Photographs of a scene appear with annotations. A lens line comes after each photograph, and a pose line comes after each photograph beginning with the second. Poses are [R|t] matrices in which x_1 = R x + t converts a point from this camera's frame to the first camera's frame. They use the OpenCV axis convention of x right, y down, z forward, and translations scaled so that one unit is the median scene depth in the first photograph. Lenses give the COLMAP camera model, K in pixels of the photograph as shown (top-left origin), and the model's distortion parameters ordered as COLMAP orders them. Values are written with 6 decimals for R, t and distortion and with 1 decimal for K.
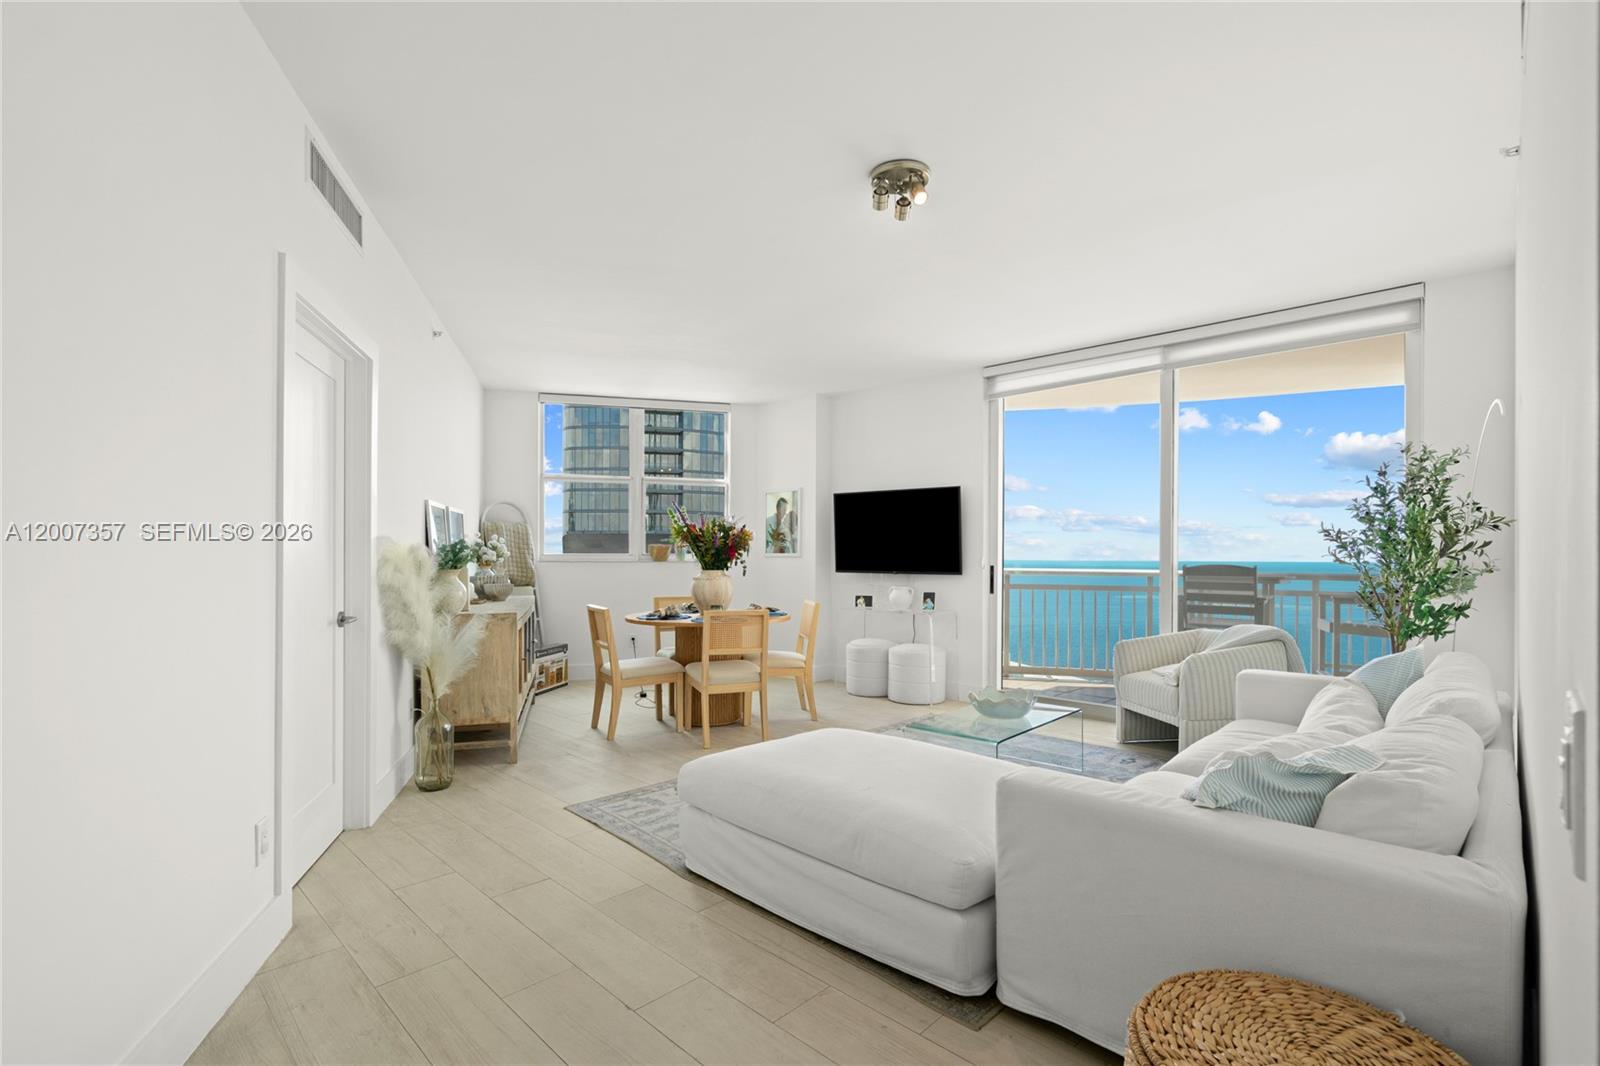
lens RADIAL K [[728.3, 0, 805.0], [0, 728.3, 558.8], [0, 0, 1]] dist [-0.000314, 0.000631]
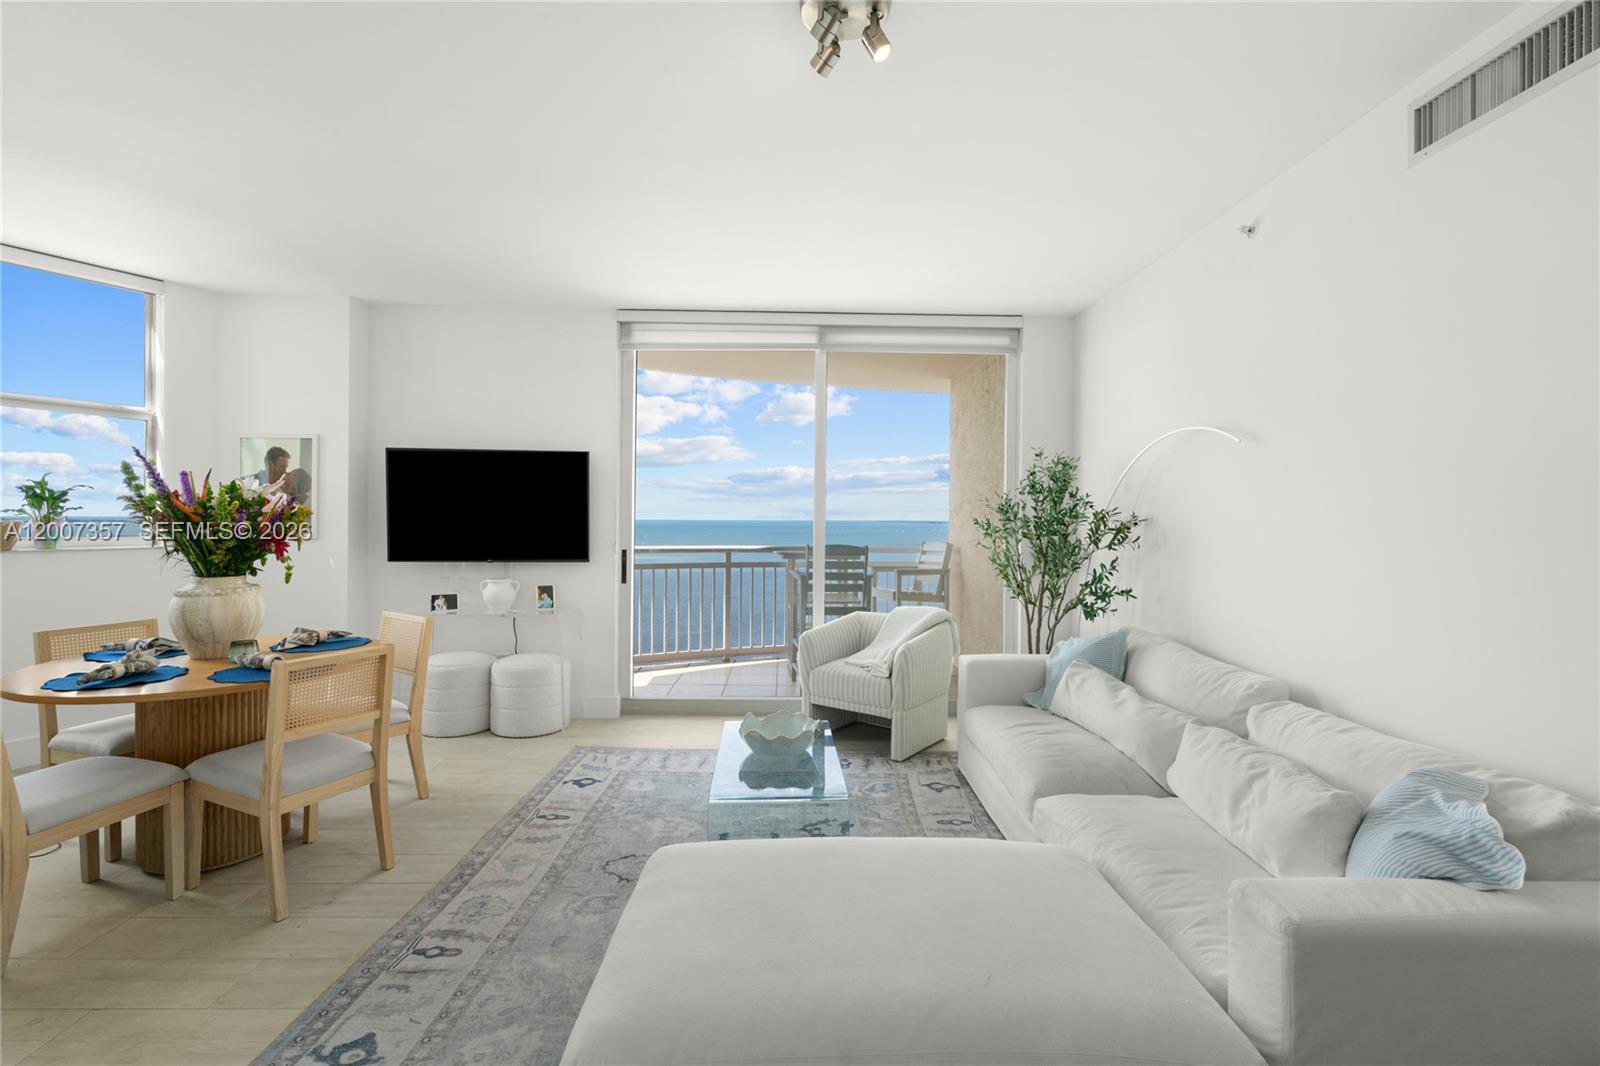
lens RADIAL K [[719.3, 0, 799.5], [0, 719.3, 524.3], [0, 0, 1]] dist [-0.002566, 0.000899]
pose [[0.713684, -0.003948, 0.700457, -0.194529], [-0.003798, 0.999948, 0.009507, -0.031137], [-0.700457, -0.009445, 0.713632, 0.300502]]
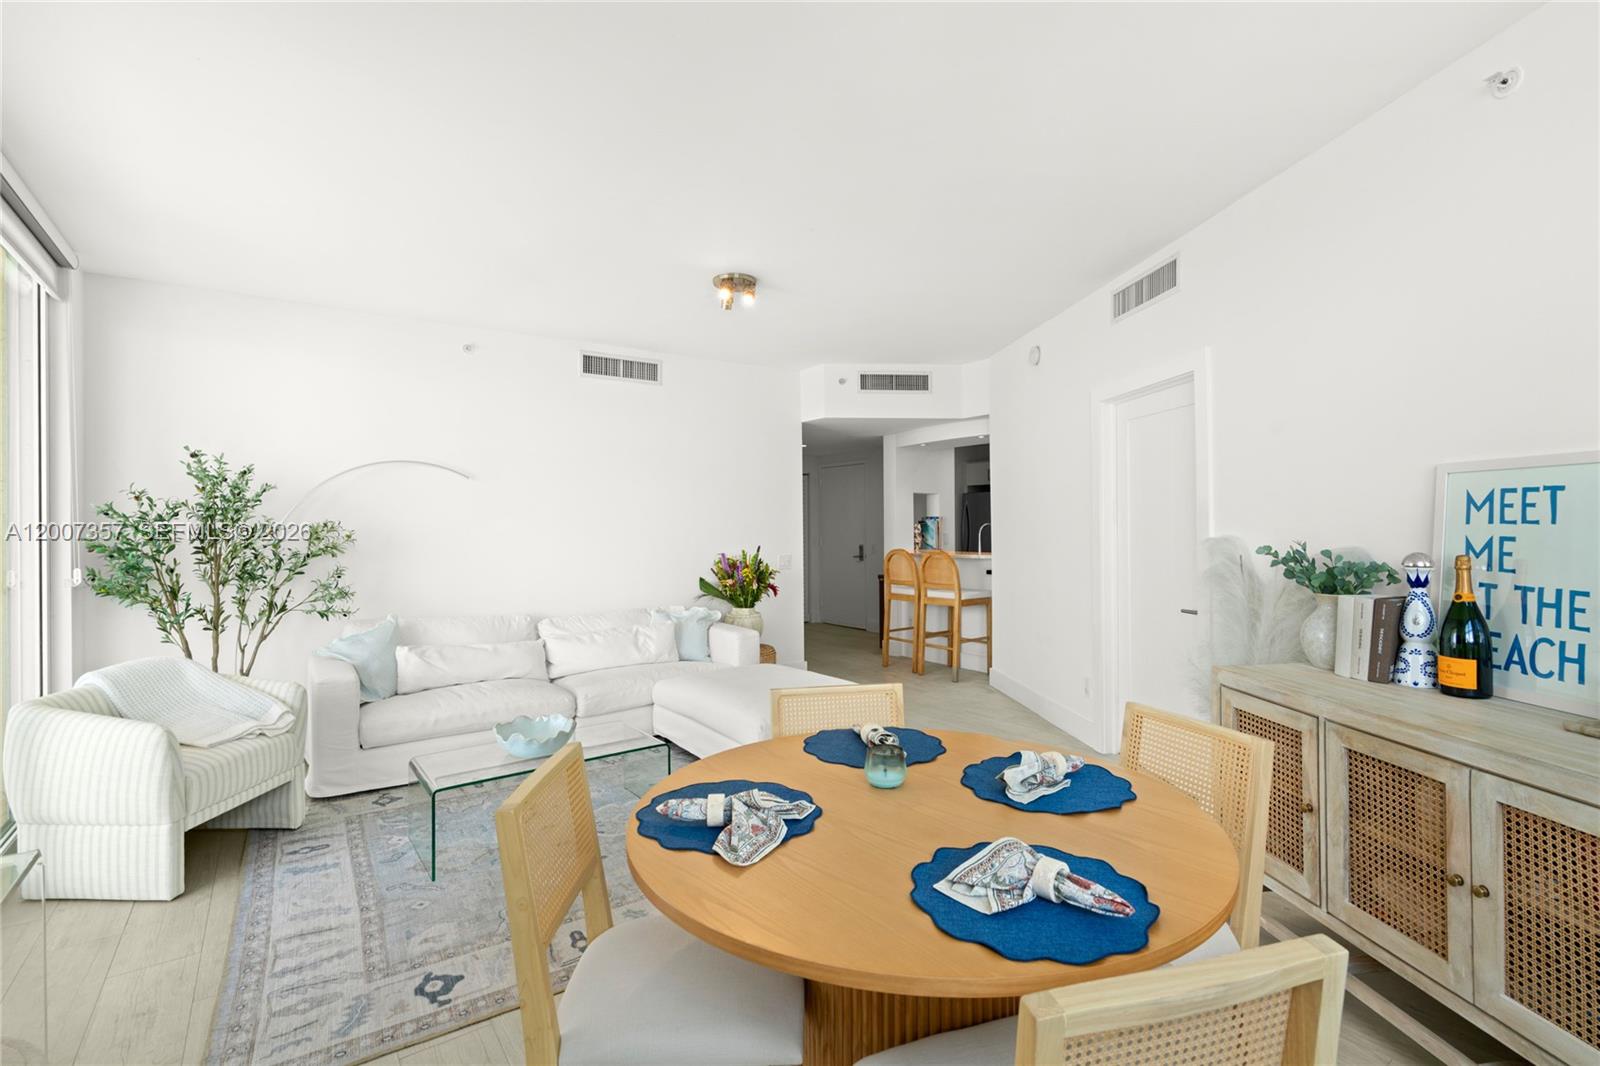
lens RADIAL K [[736.7, 0, 805.1], [0, 736.7, 529.1], [0, 0, 1]] dist [-0.011567, 0.000353]
pose [[-0.981669, 0.003246, 0.190567, -0.143607], [0.005522, 0.999920, 0.011417, -0.036984], [-0.190515, 0.012260, -0.981608, 1.277343]]
